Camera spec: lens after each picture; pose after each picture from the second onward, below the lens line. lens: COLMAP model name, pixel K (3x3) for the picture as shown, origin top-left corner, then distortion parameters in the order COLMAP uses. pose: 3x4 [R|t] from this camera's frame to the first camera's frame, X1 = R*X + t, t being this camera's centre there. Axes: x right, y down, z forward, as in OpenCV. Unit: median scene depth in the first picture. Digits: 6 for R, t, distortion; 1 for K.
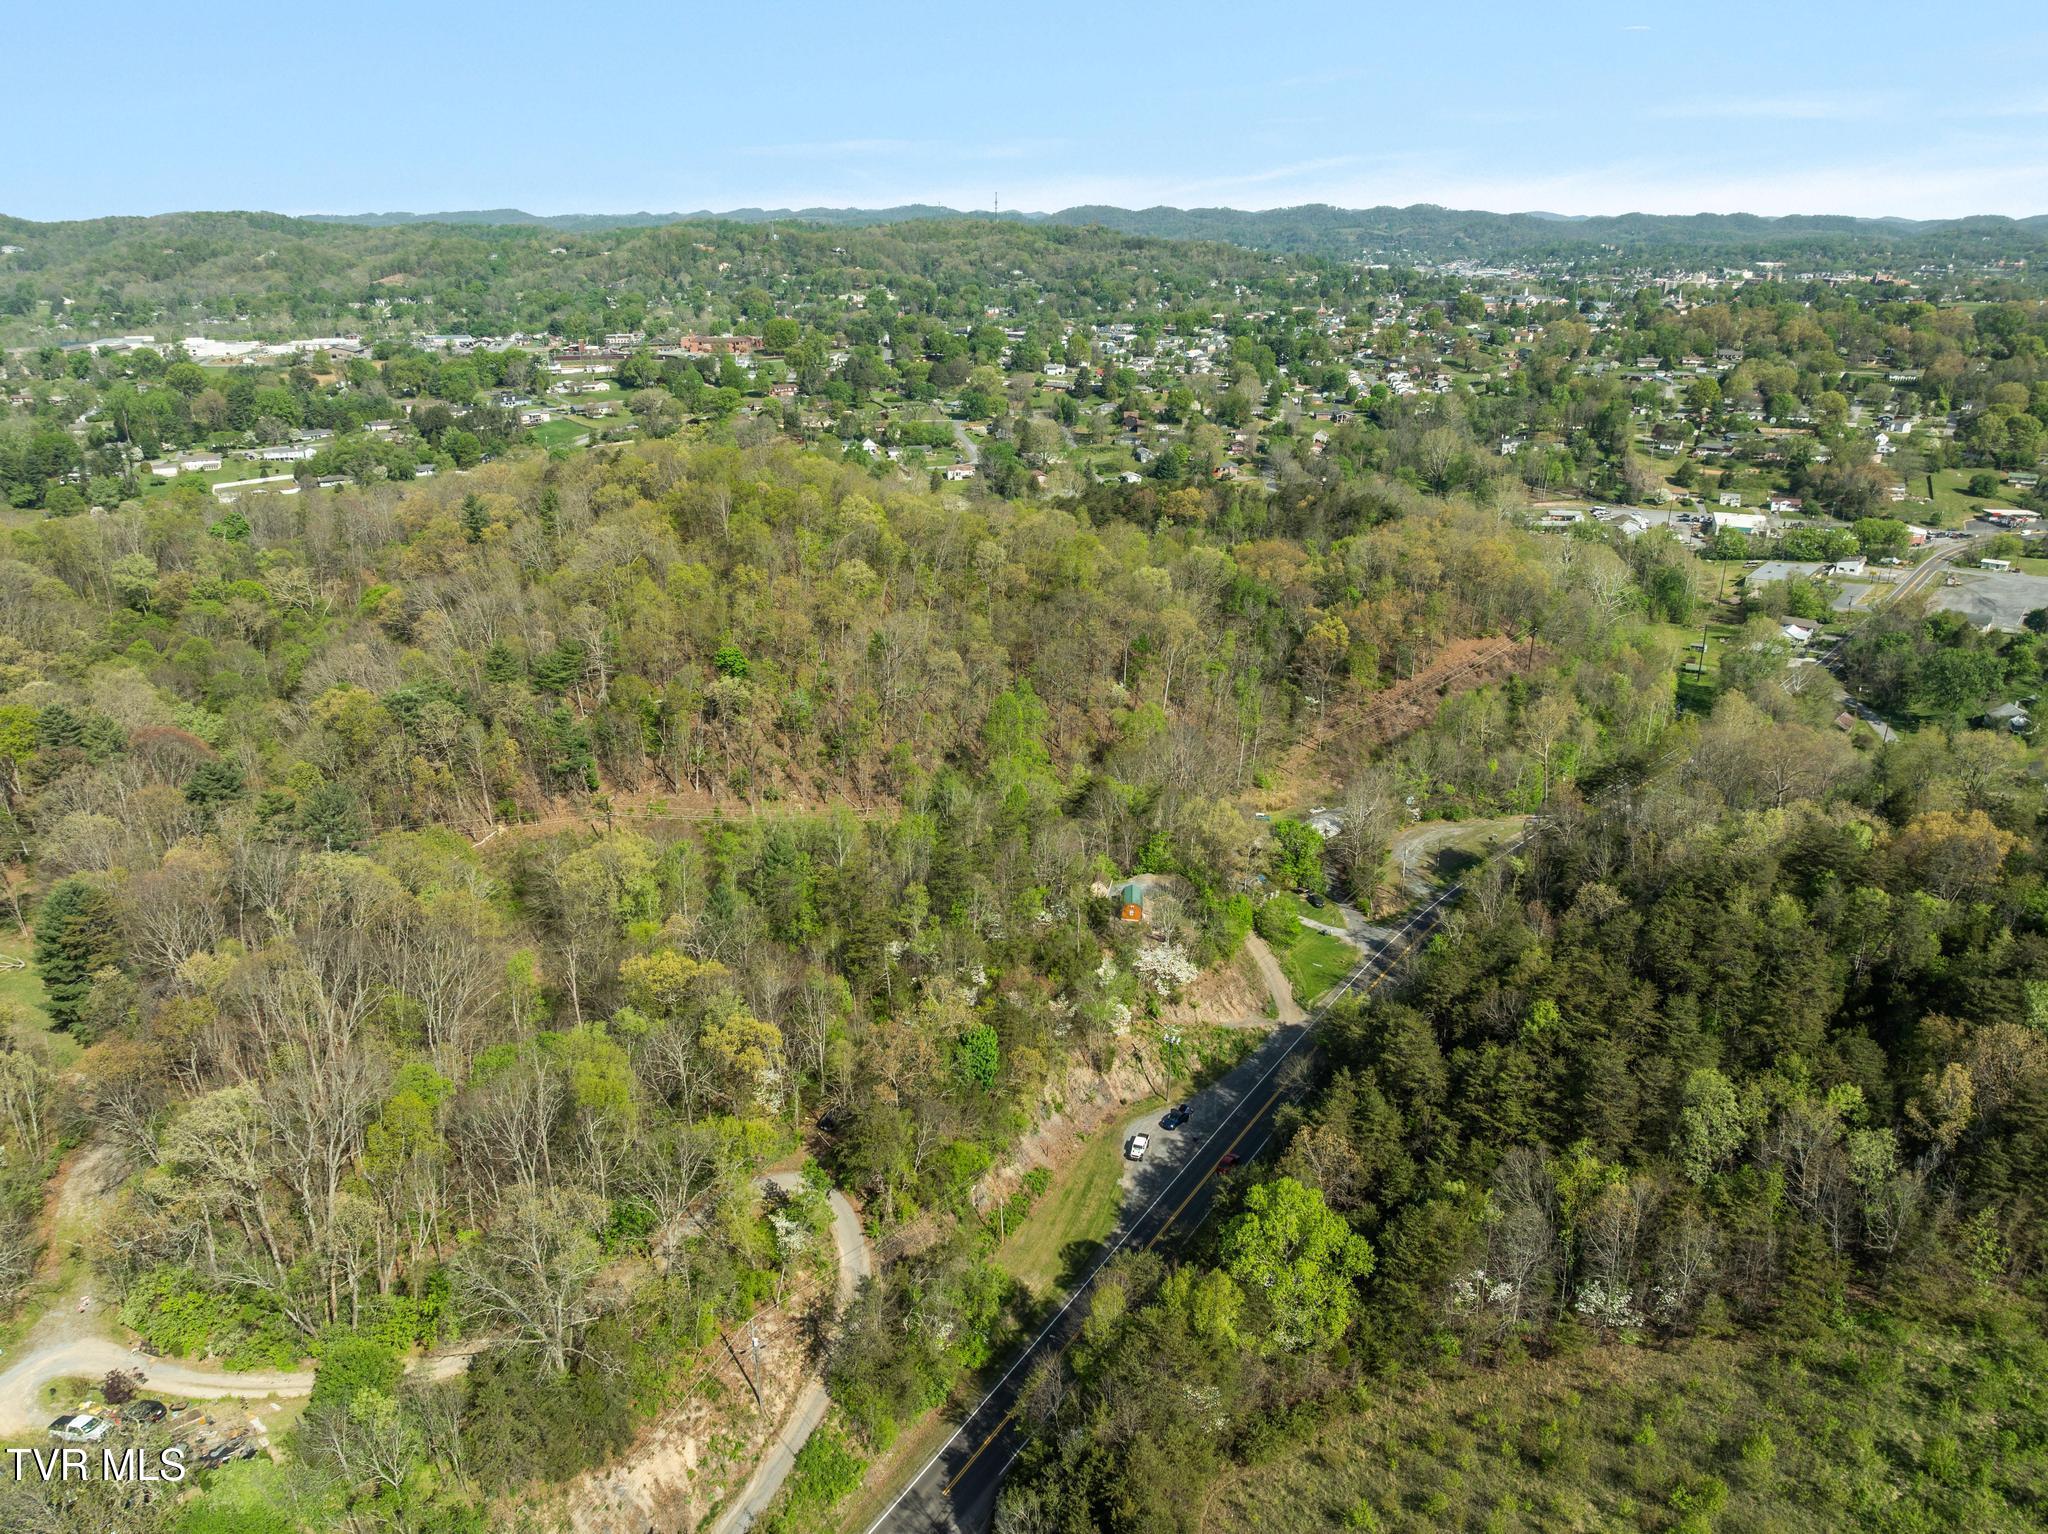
lens RADIAL K [[1426.1, 0, 1035.3], [0, 1426.1, 765.2], [0, 0, 1]] dist [-0.048018, 0.015994]
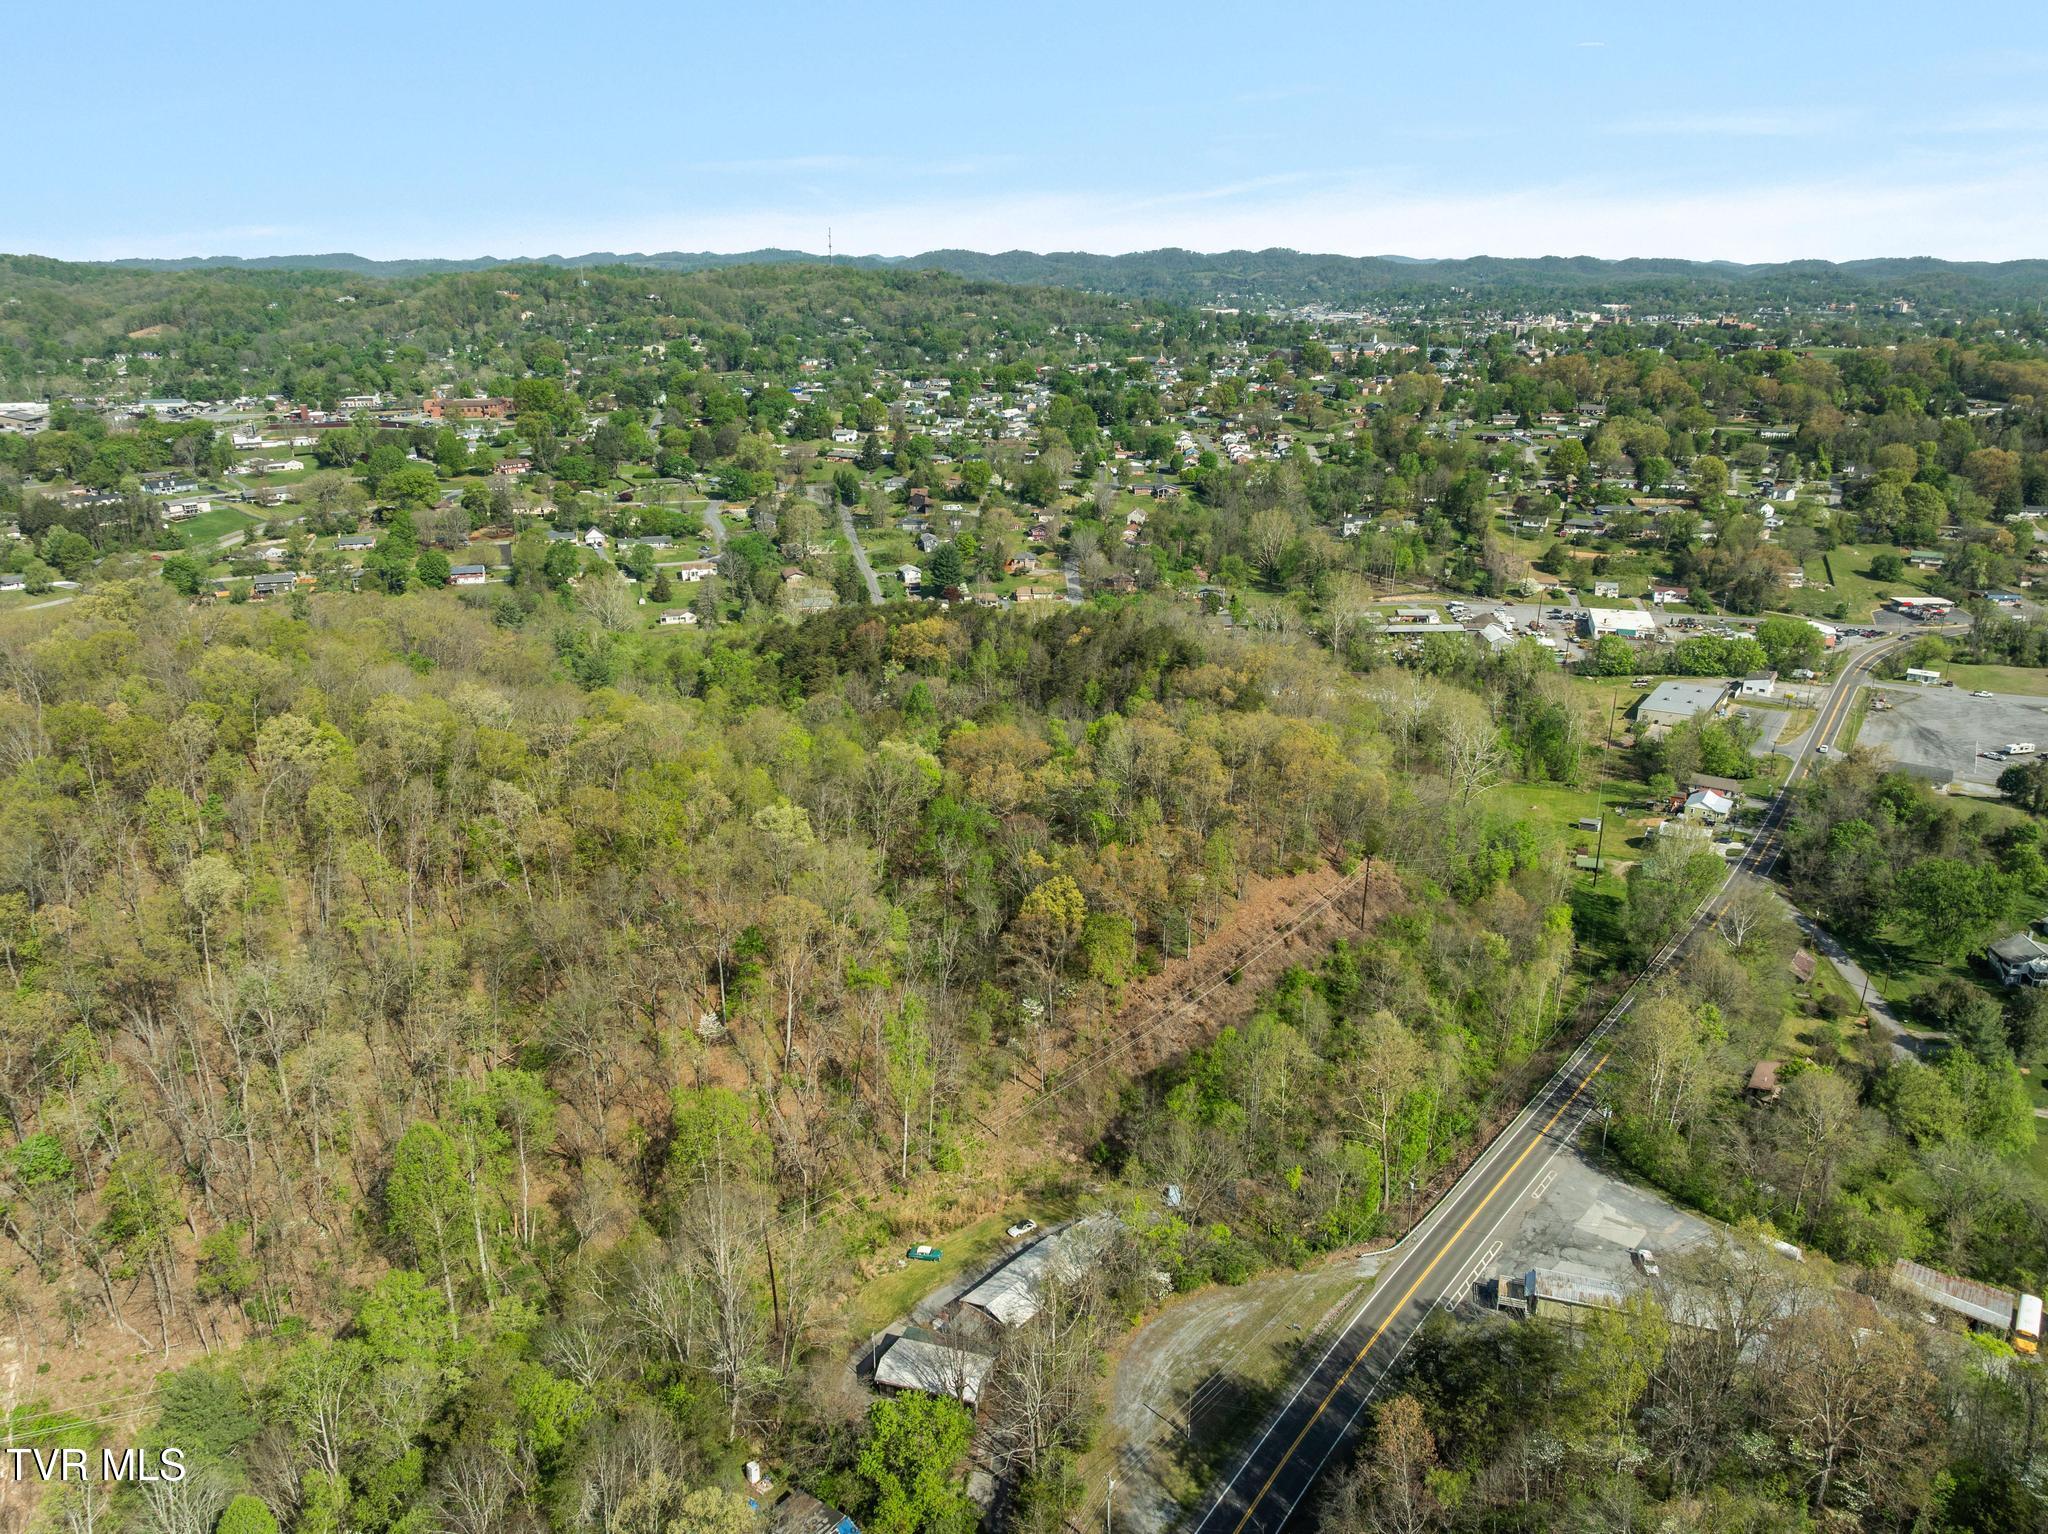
lens RADIAL K [[1426.1, 0, 1027.0], [0, 1426.1, 758.4], [0, 0, 1]] dist [-0.048018, 0.015994]
pose [[0.996538, -0.025576, 0.079103, 0.069886], [0.028079, 0.999134, -0.030692, -0.067481], [-0.078249, 0.032807, 0.996394, 0.169872]]
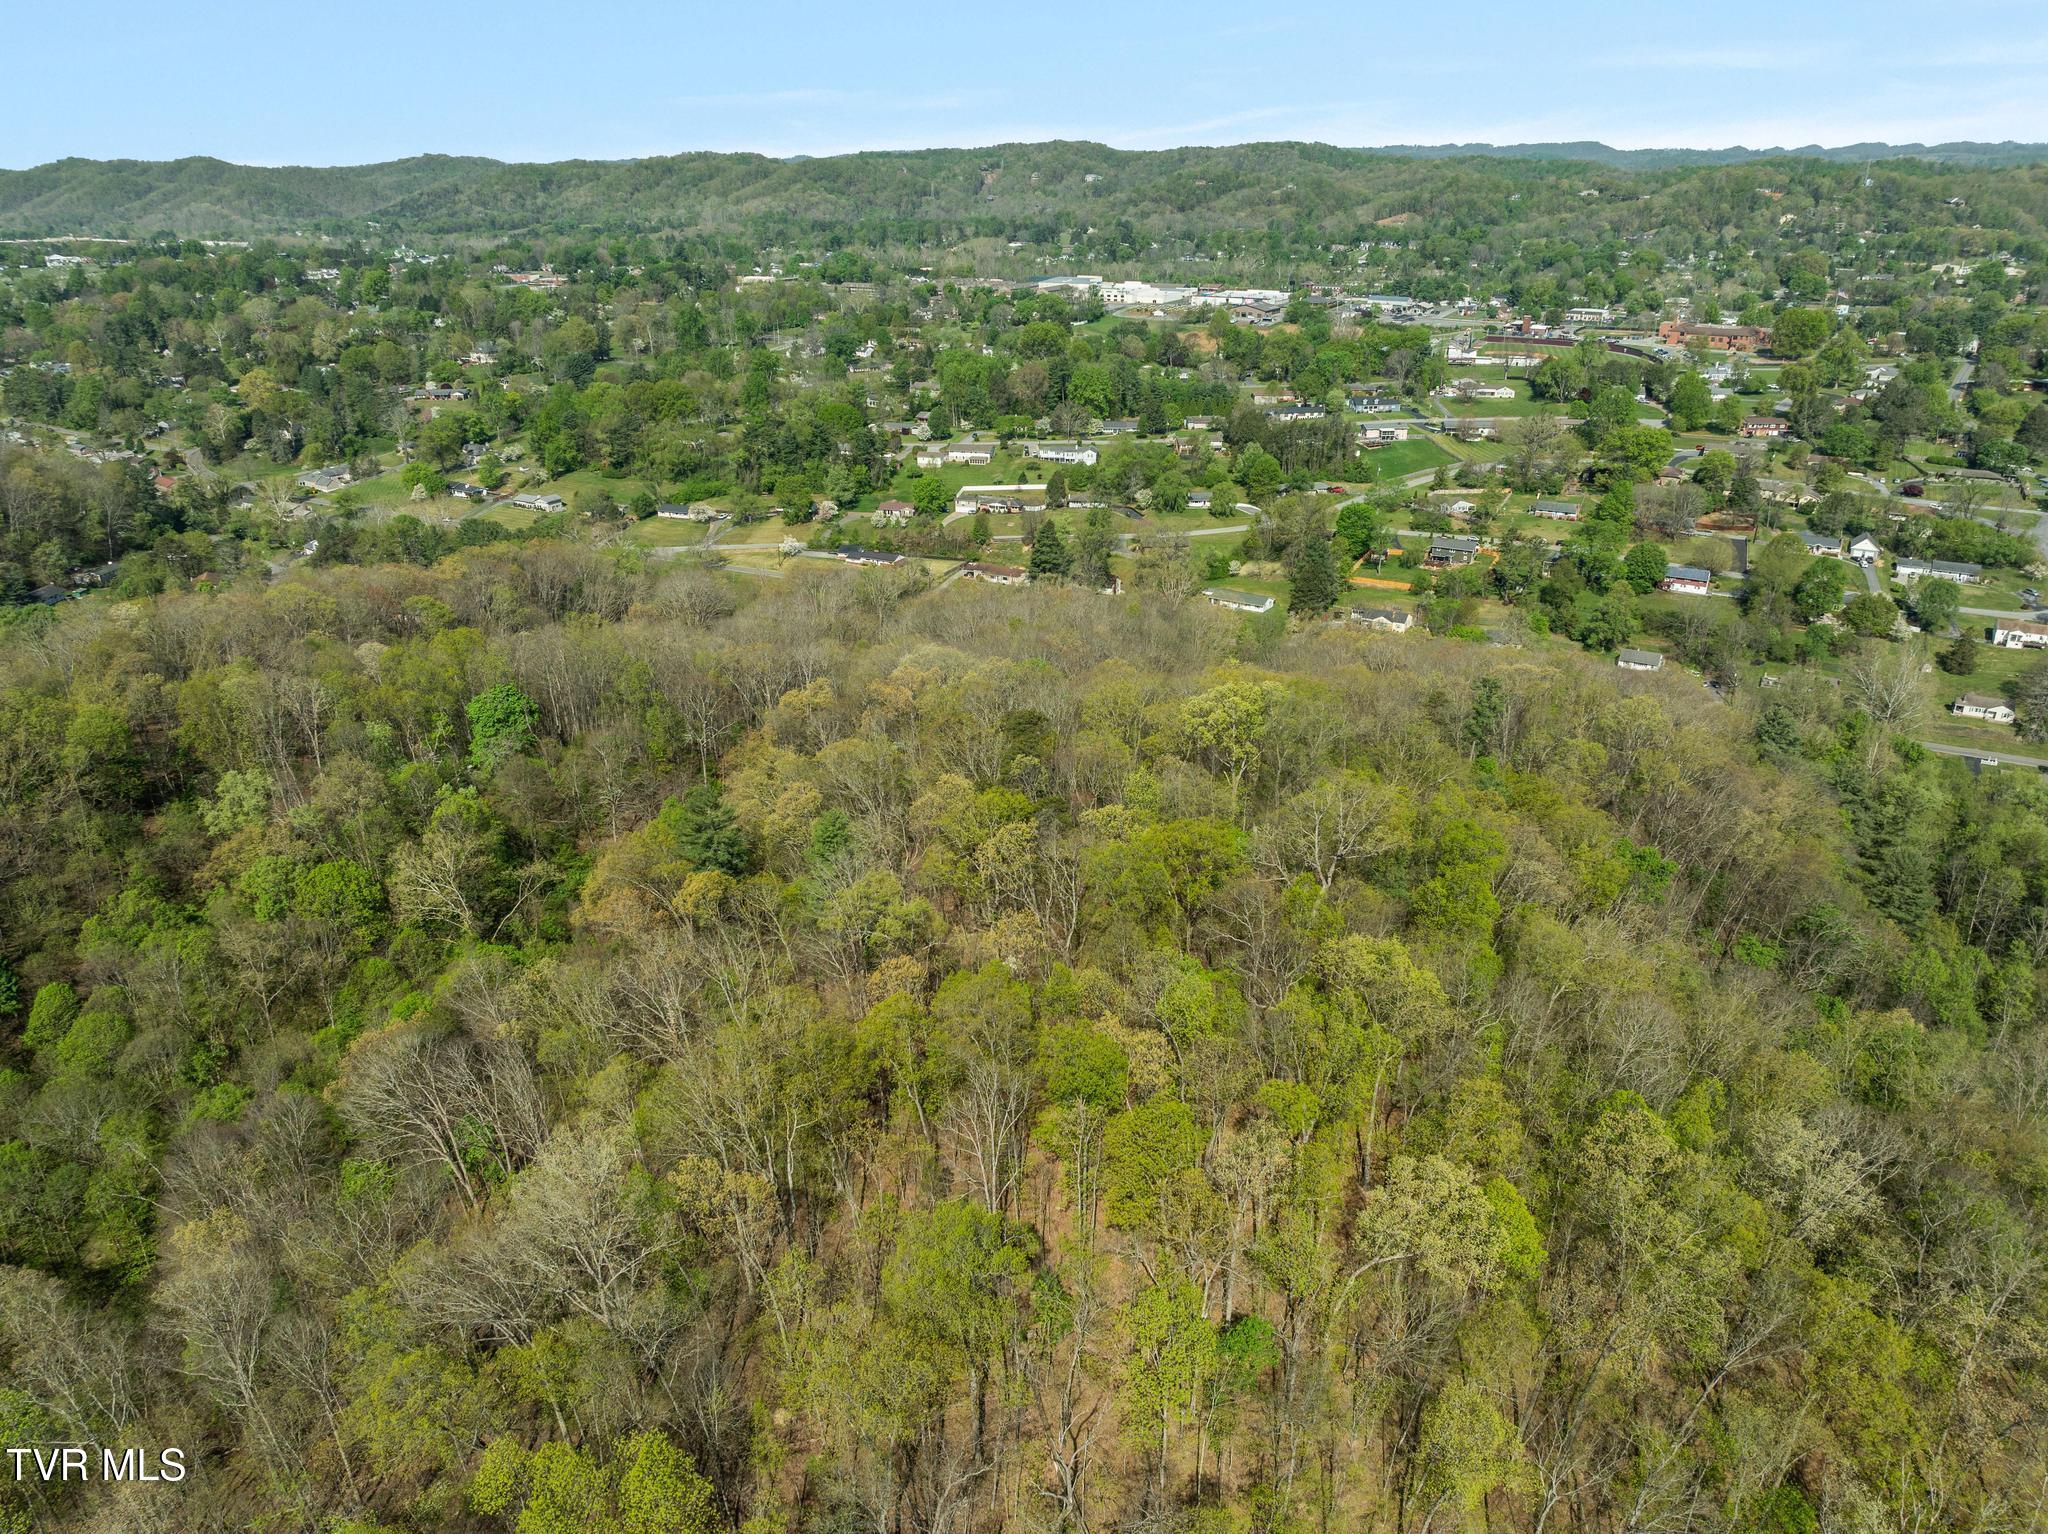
lens RADIAL K [[1426.1, 0, 1044.3], [0, 1426.1, 760.4], [0, 0, 1]] dist [-0.048018, 0.015994]
pose [[0.773635, 0.242238, -0.585500, -0.016205], [-0.219052, 0.969311, 0.111593, -0.135626], [0.594563, 0.041923, 0.802955, 0.332740]]
